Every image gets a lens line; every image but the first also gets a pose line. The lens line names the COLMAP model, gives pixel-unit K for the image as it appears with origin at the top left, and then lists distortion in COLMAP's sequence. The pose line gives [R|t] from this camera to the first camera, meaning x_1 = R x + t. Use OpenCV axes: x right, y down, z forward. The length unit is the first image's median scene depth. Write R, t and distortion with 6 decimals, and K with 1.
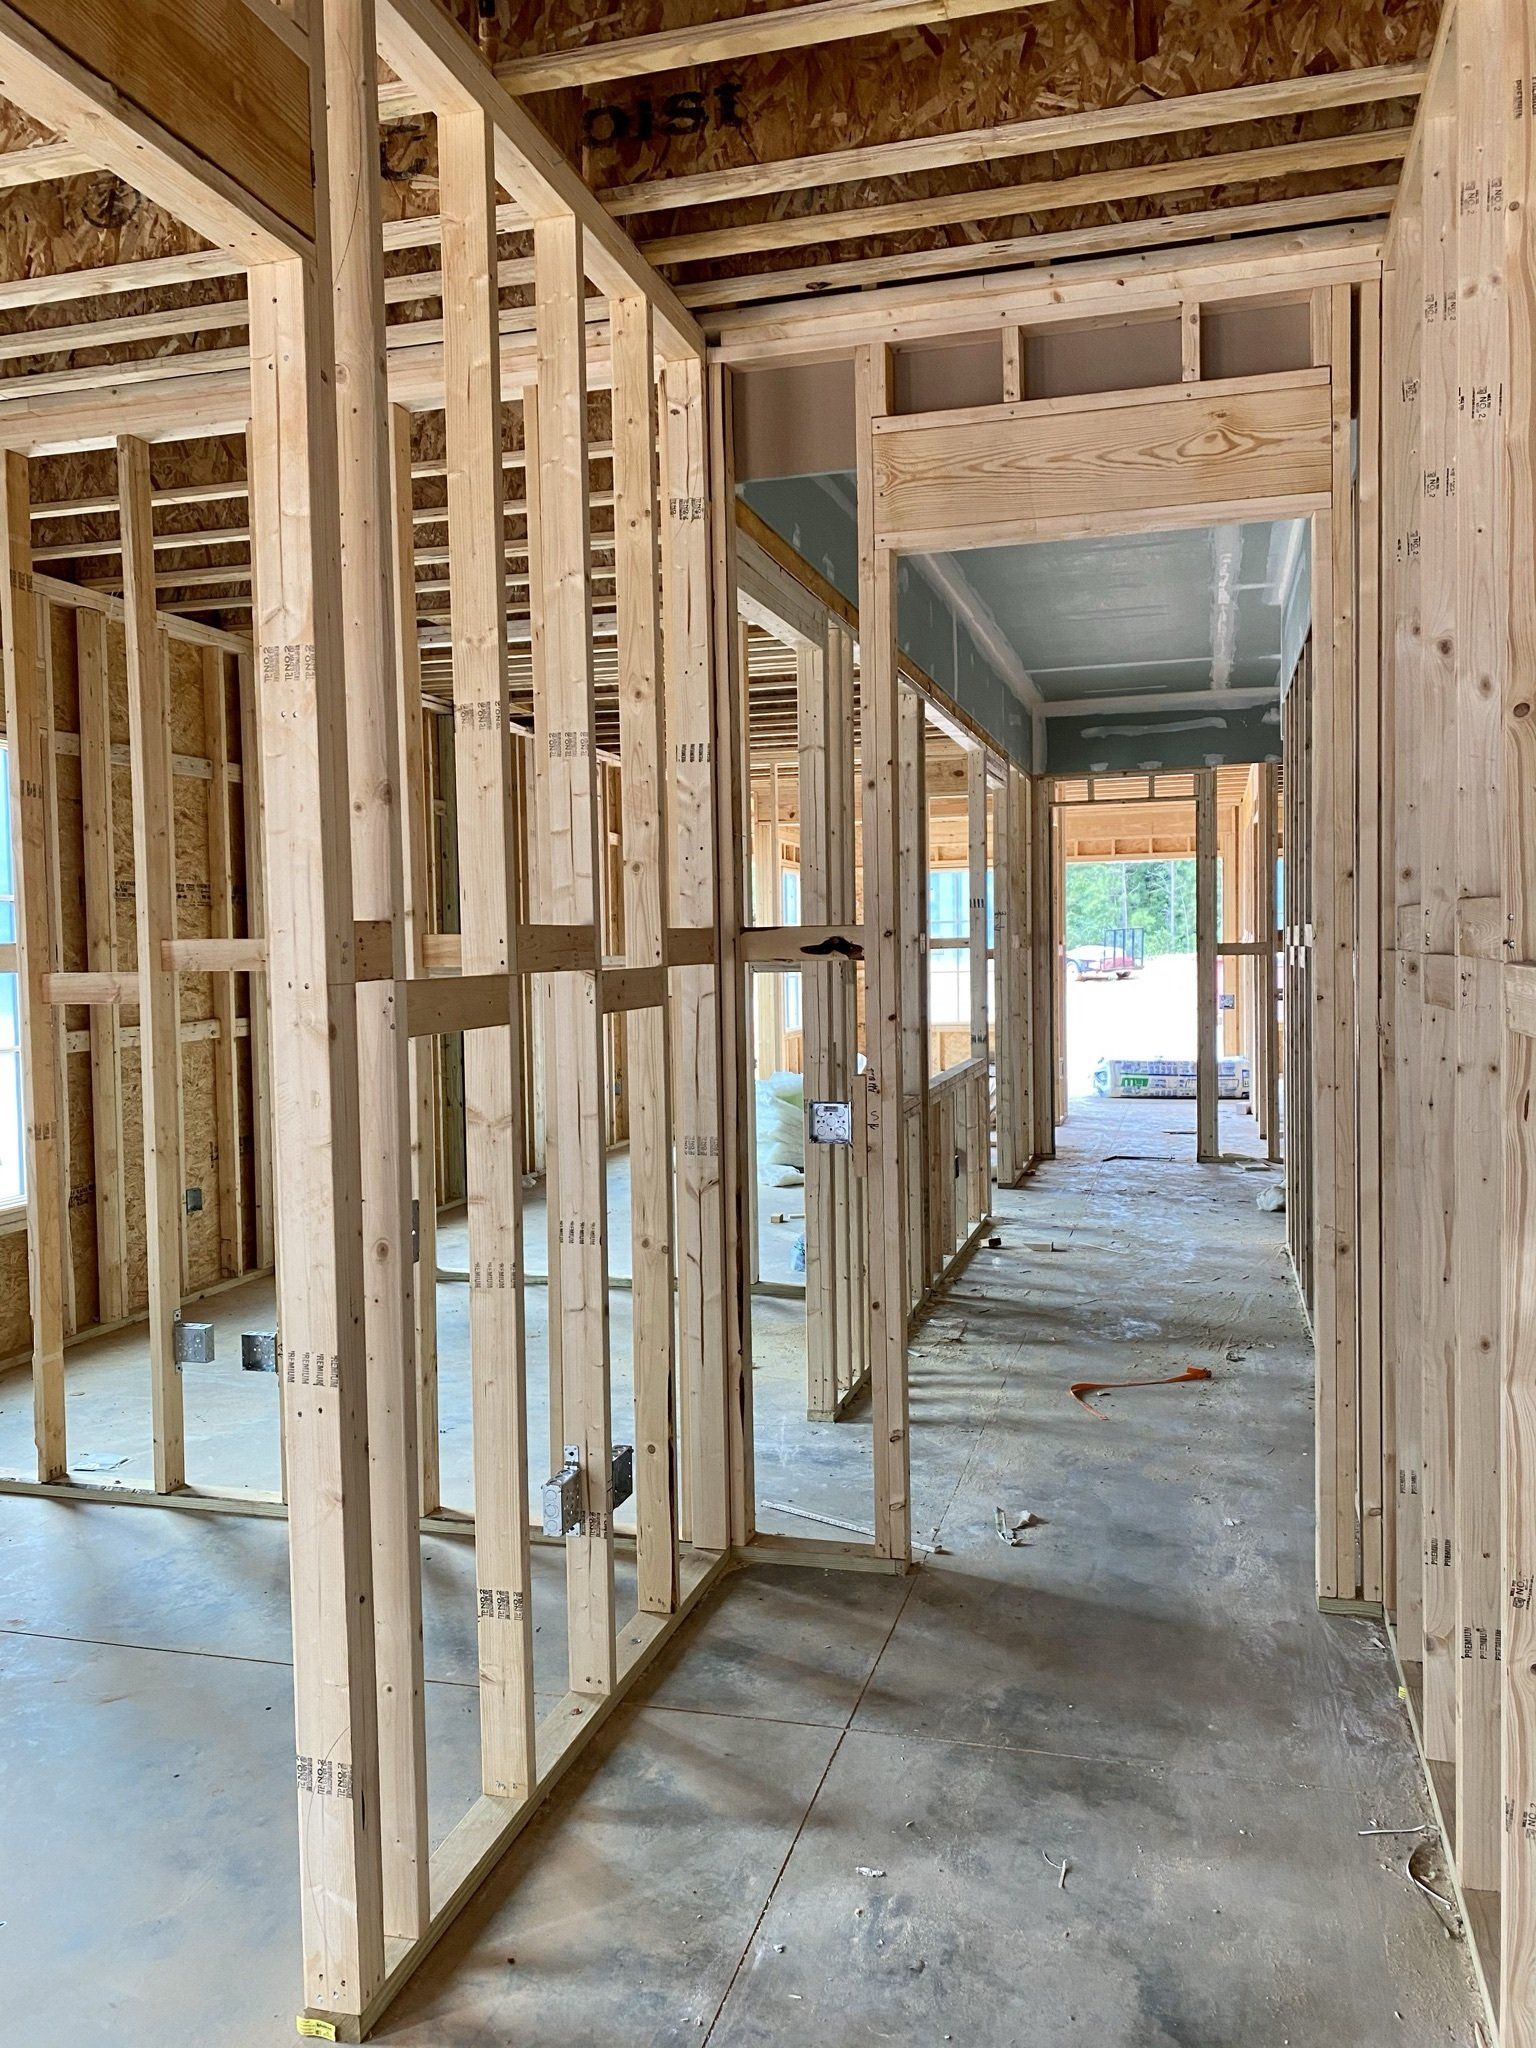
lens RADIAL K [[1570.4, 0, 760.7], [0, 1570.4, 1022.1], [0, 0, 1]] dist [0.016049, -0.021415]
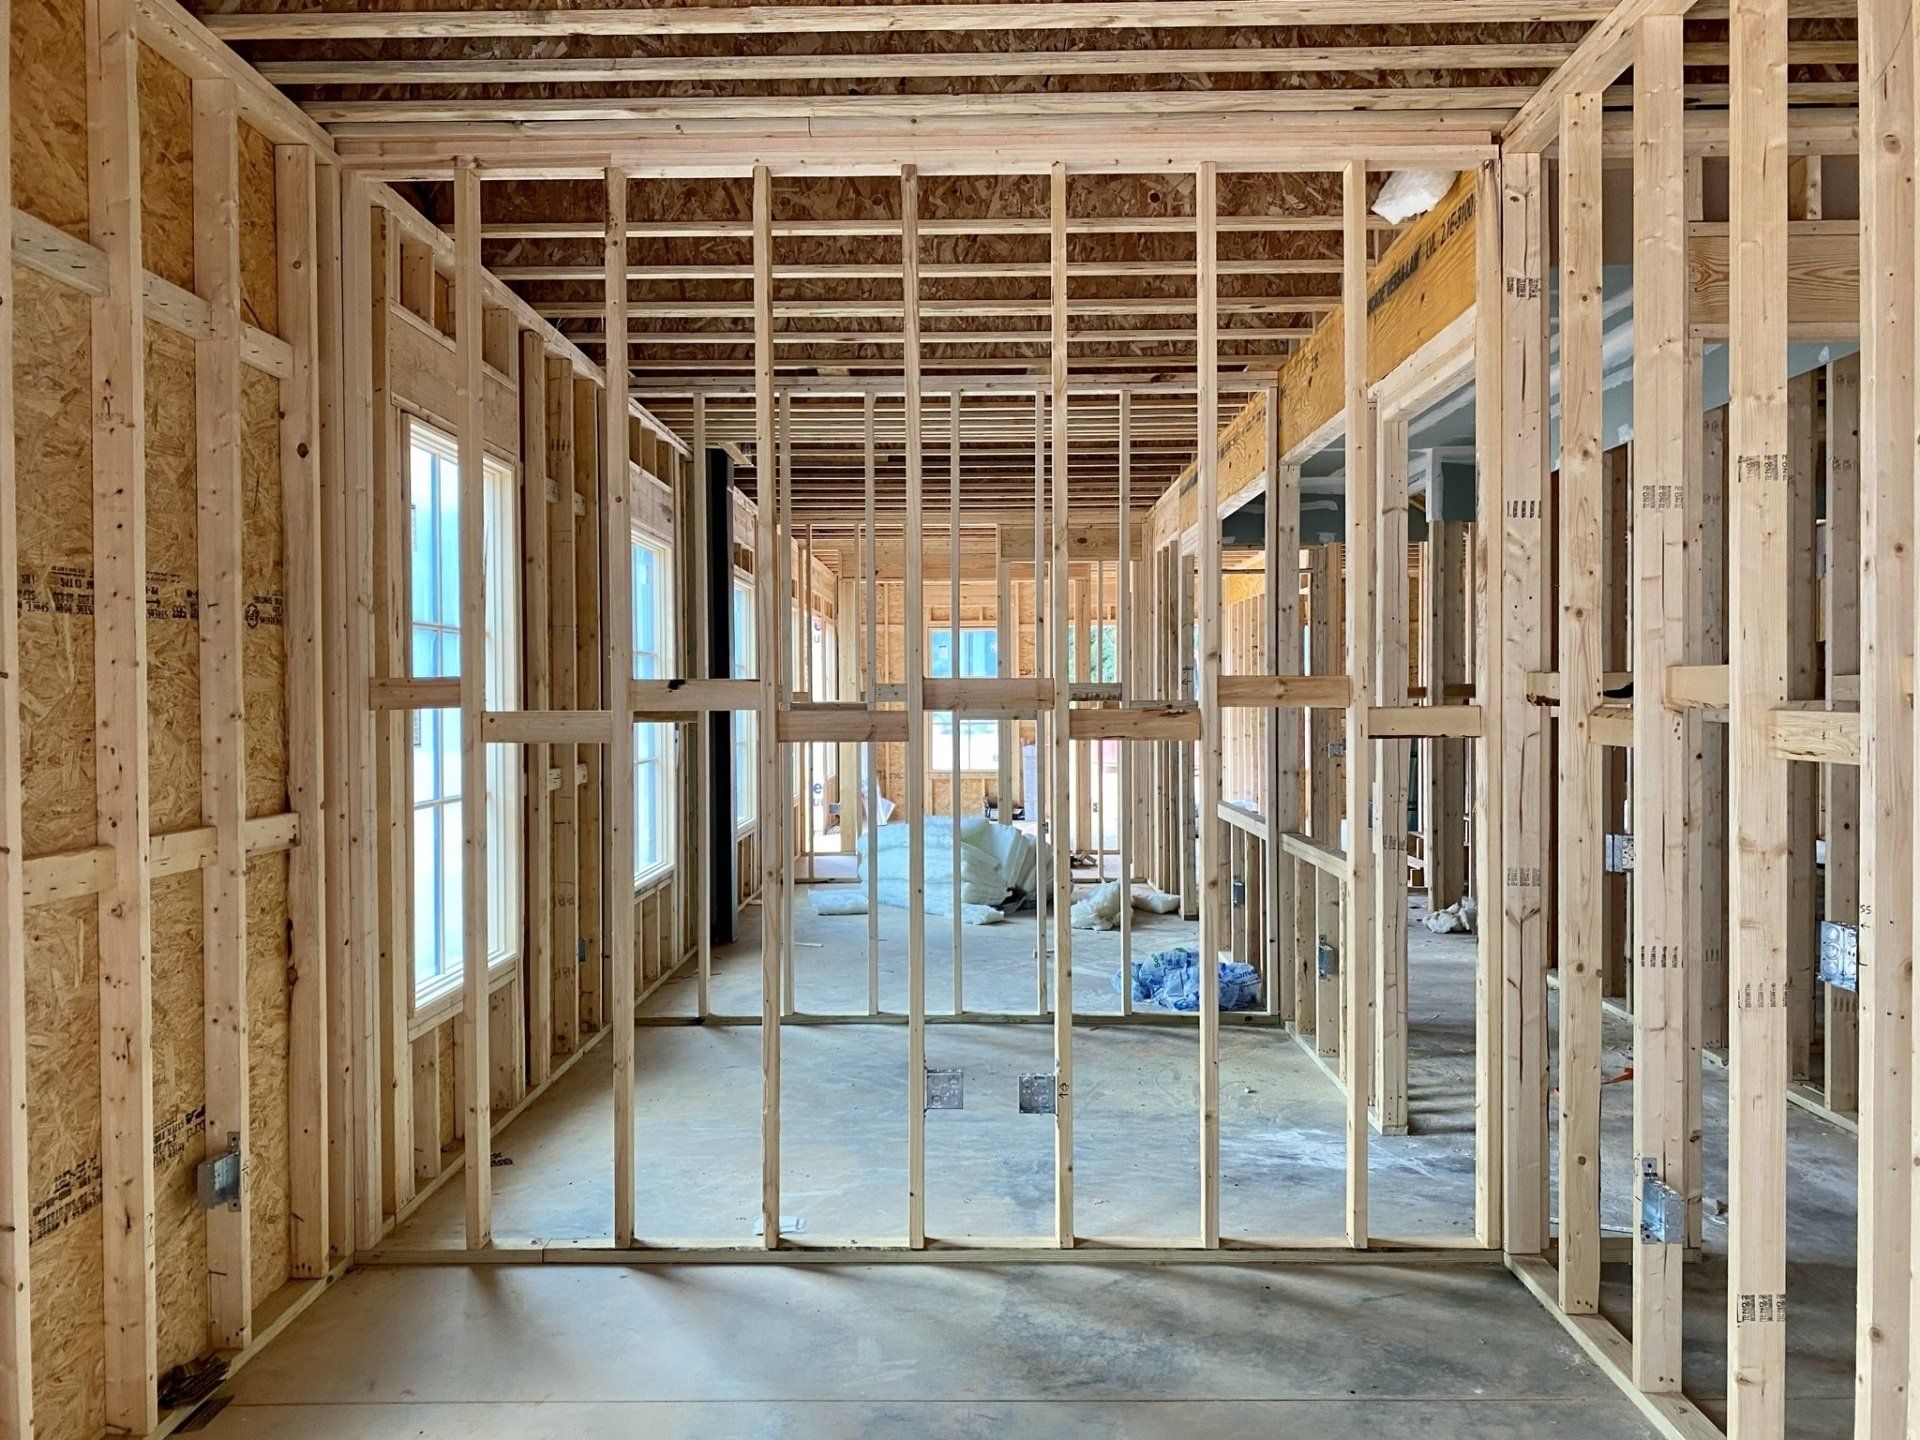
lens RADIAL K [[1472.2, 0, 955.5], [0, 1472.2, 719.9], [0, 0, 1]] dist [0.016049, -0.021415]
pose [[0.966872, 0.009290, 0.255091, -0.630872], [-0.000072, 0.999347, -0.036123, 0.008468], [-0.255260, 0.034908, 0.966242, 0.115706]]
